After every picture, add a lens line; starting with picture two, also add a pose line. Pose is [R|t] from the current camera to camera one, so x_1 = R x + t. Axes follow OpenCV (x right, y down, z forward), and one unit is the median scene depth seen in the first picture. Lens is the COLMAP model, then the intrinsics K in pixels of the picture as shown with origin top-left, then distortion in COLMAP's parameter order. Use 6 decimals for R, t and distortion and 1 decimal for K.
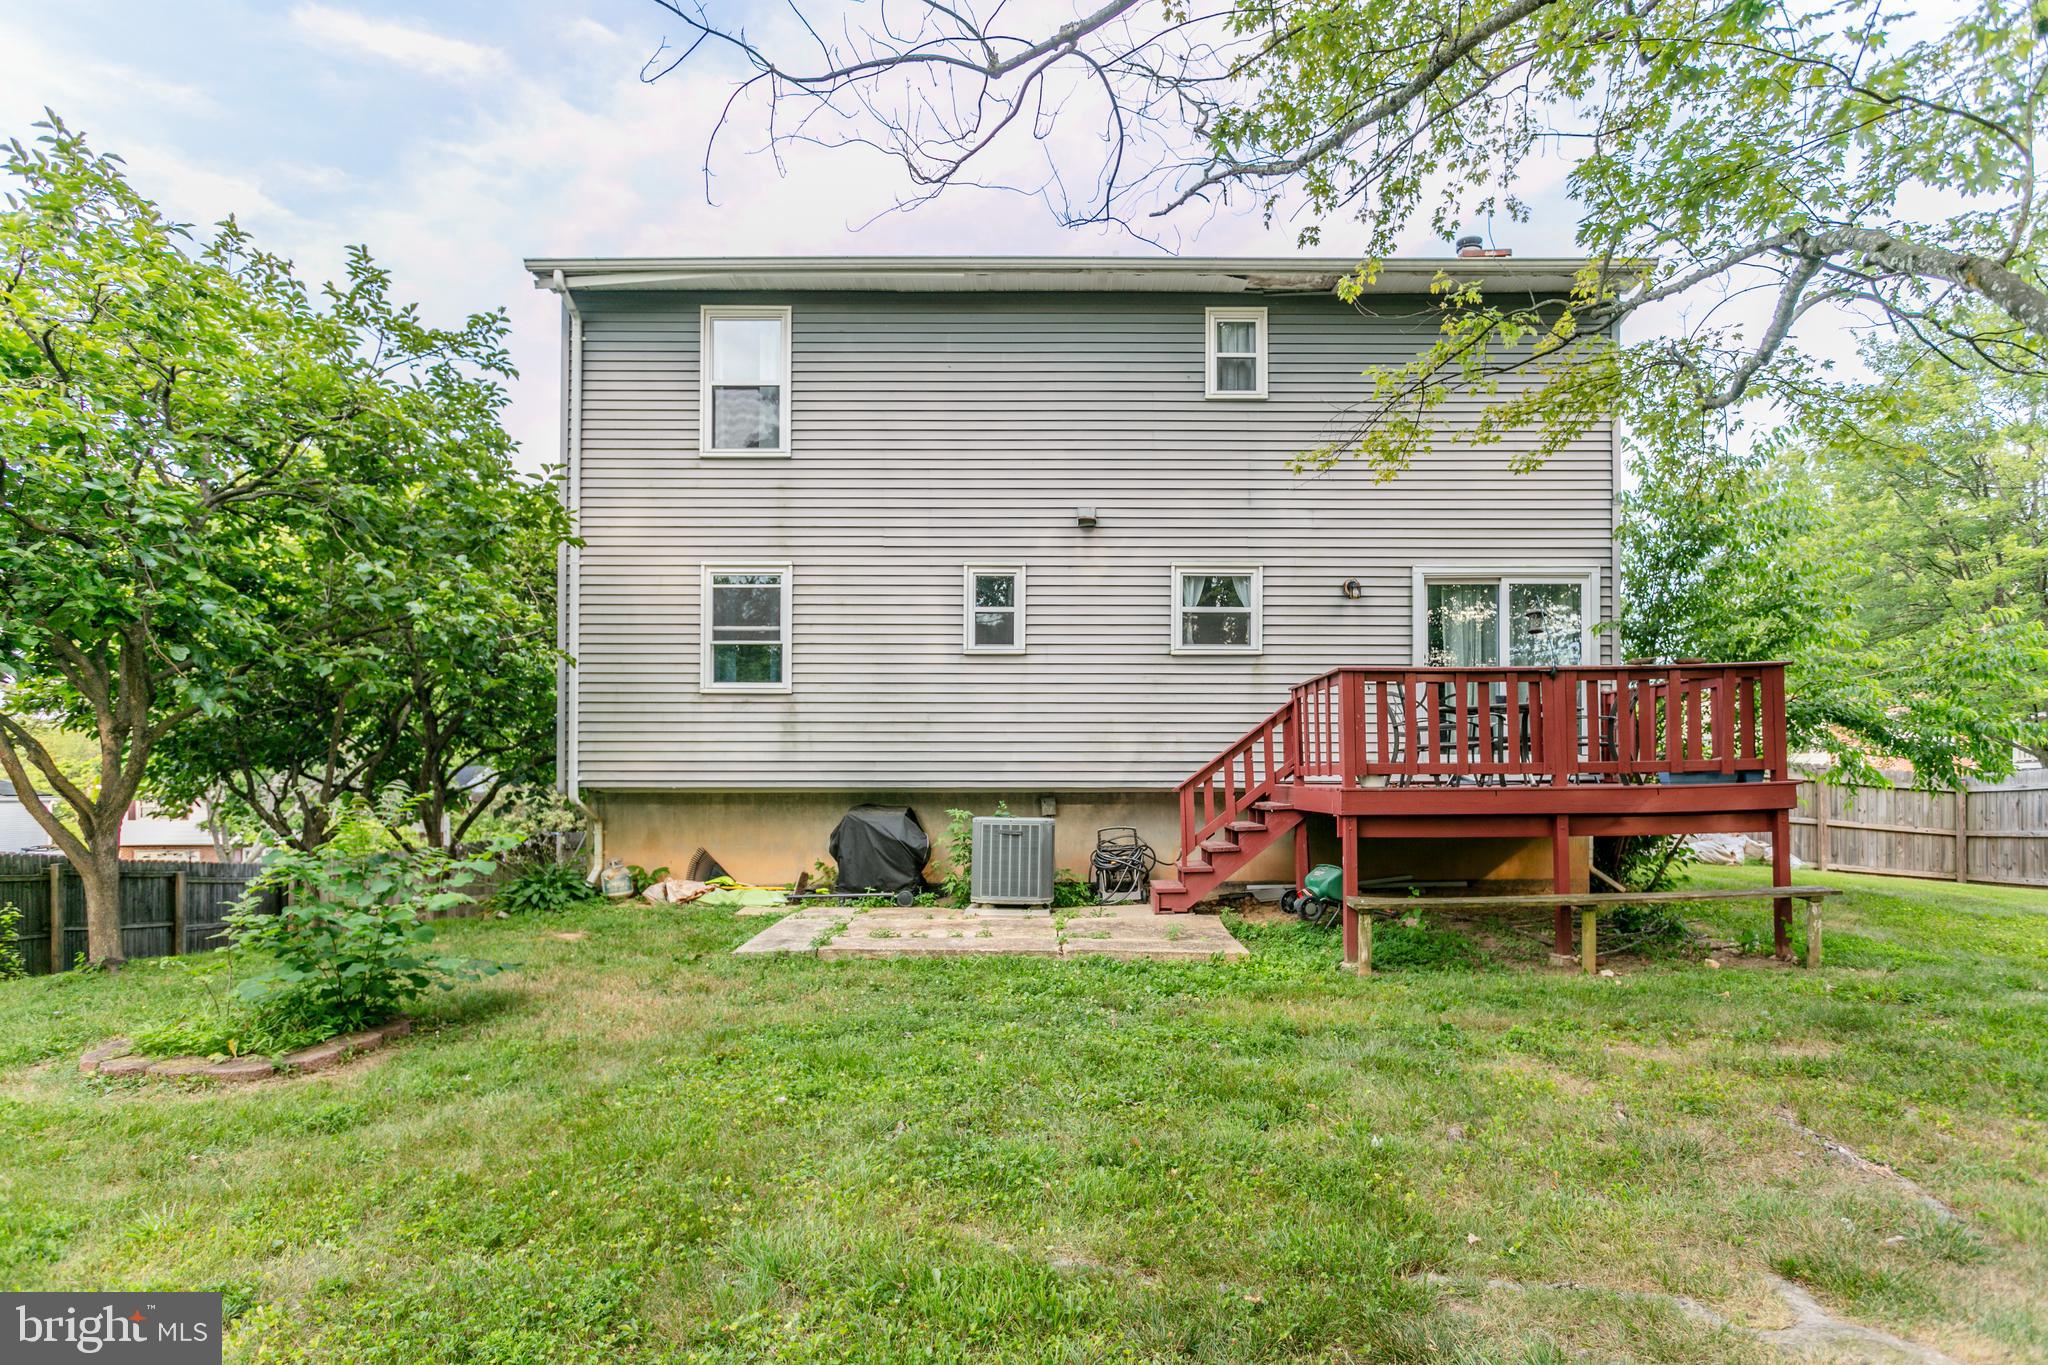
lens RADIAL K [[1110.4, 0, 1110.1], [0, 1110.4, 779.3], [0, 0, 1]] dist [-0.000992, -0.000017]
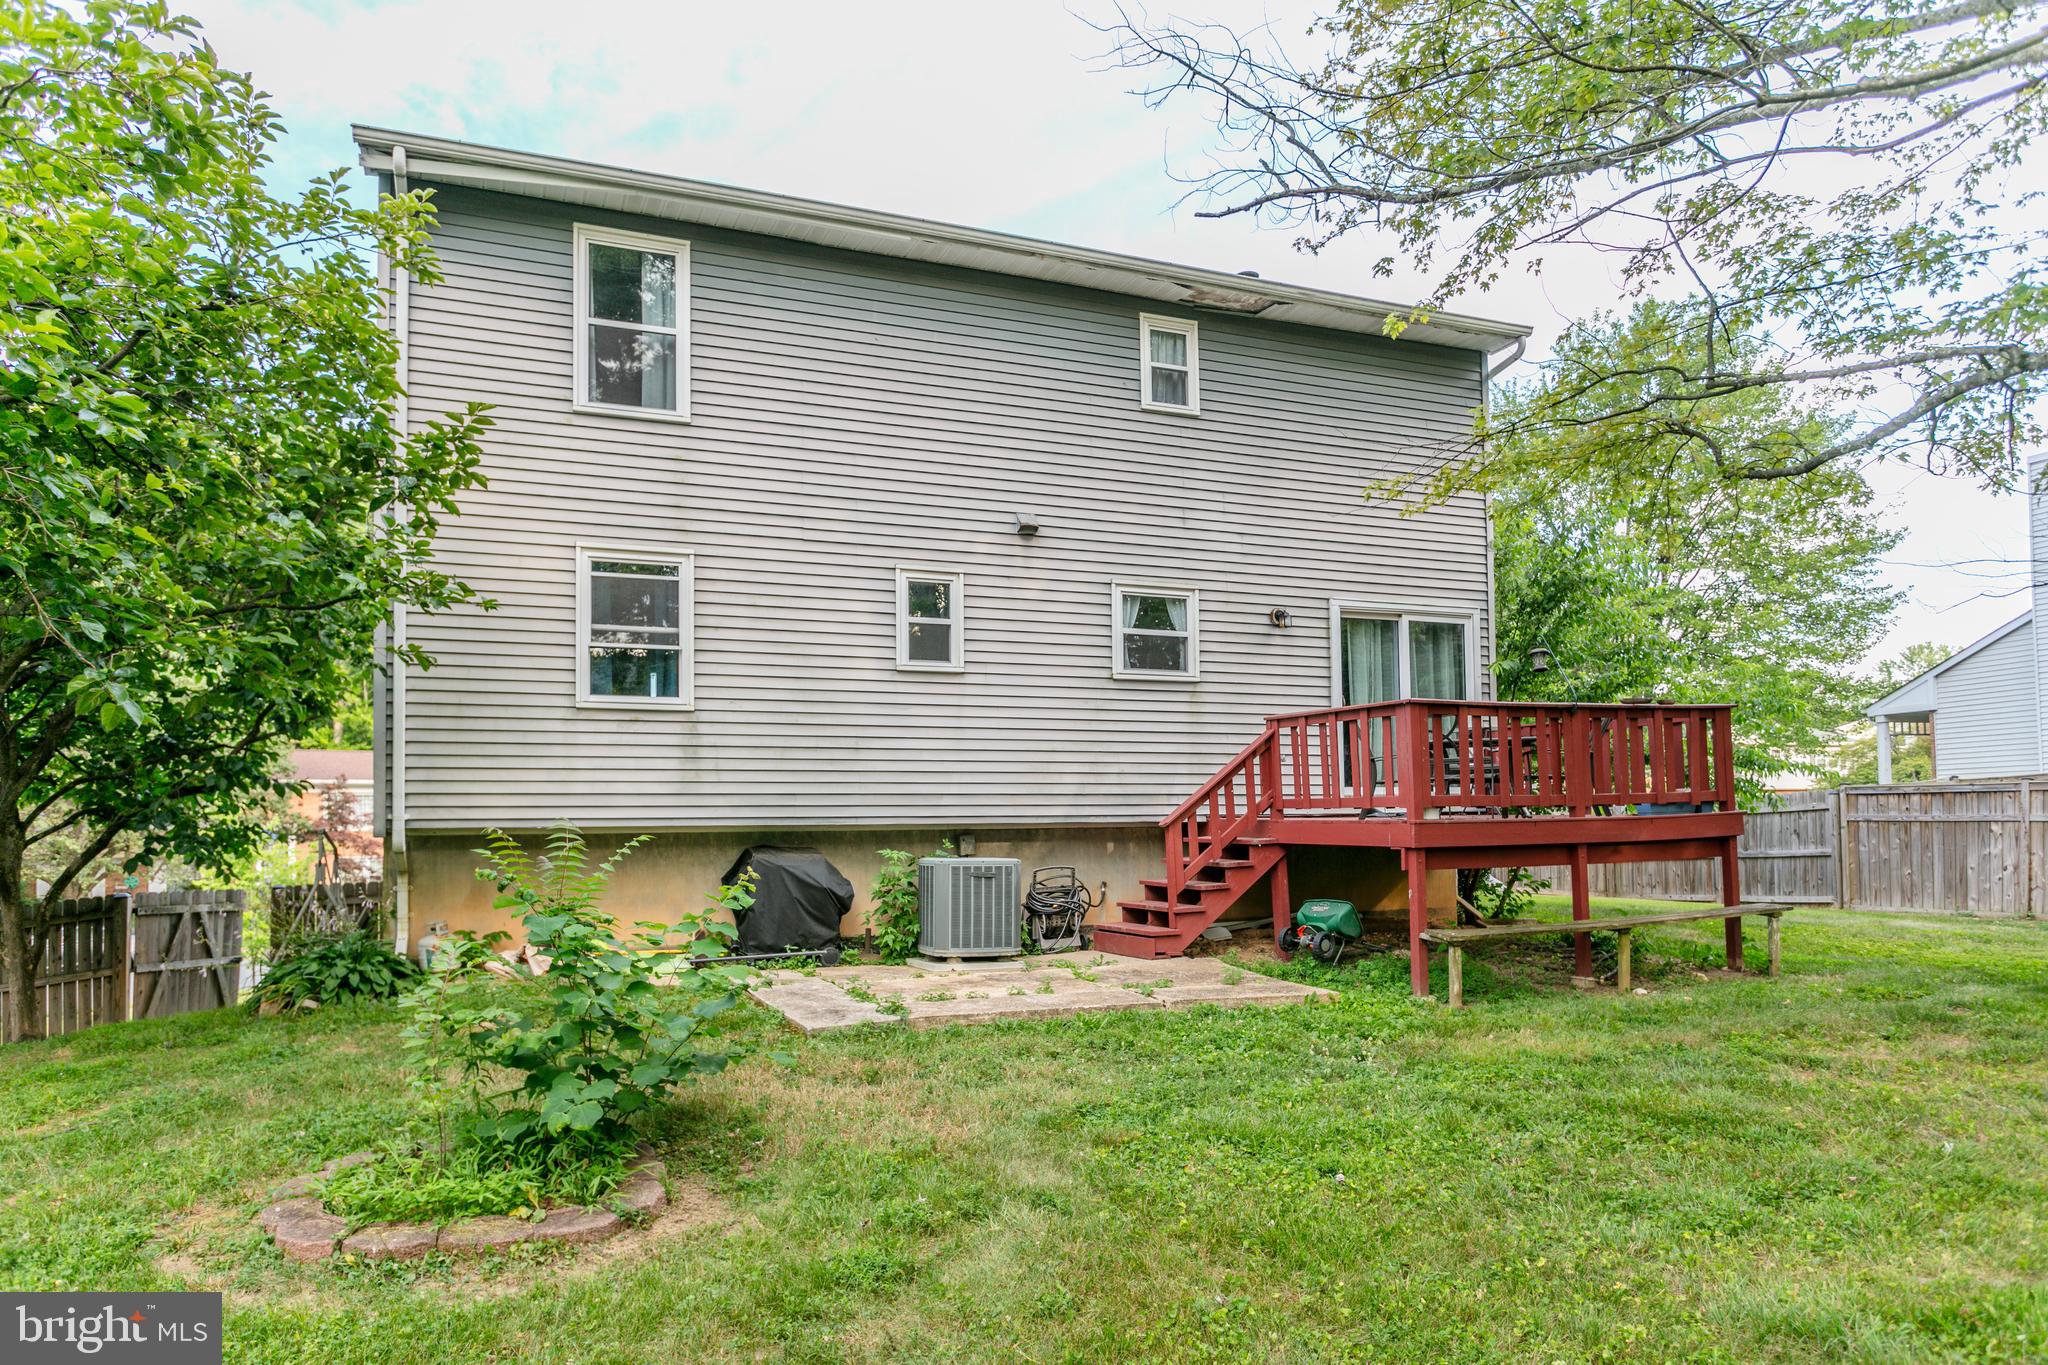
lens RADIAL K [[1227.7, 0, 1021.2], [0, 1227.7, 780.2], [0, 0, 1]] dist [-0.000769, 0.000289]
pose [[0.935033, 0.003877, 0.354541, -0.379500], [0.006104, 0.999616, -0.027027, -0.000542], [-0.354509, 0.027435, 0.934650, 0.073531]]
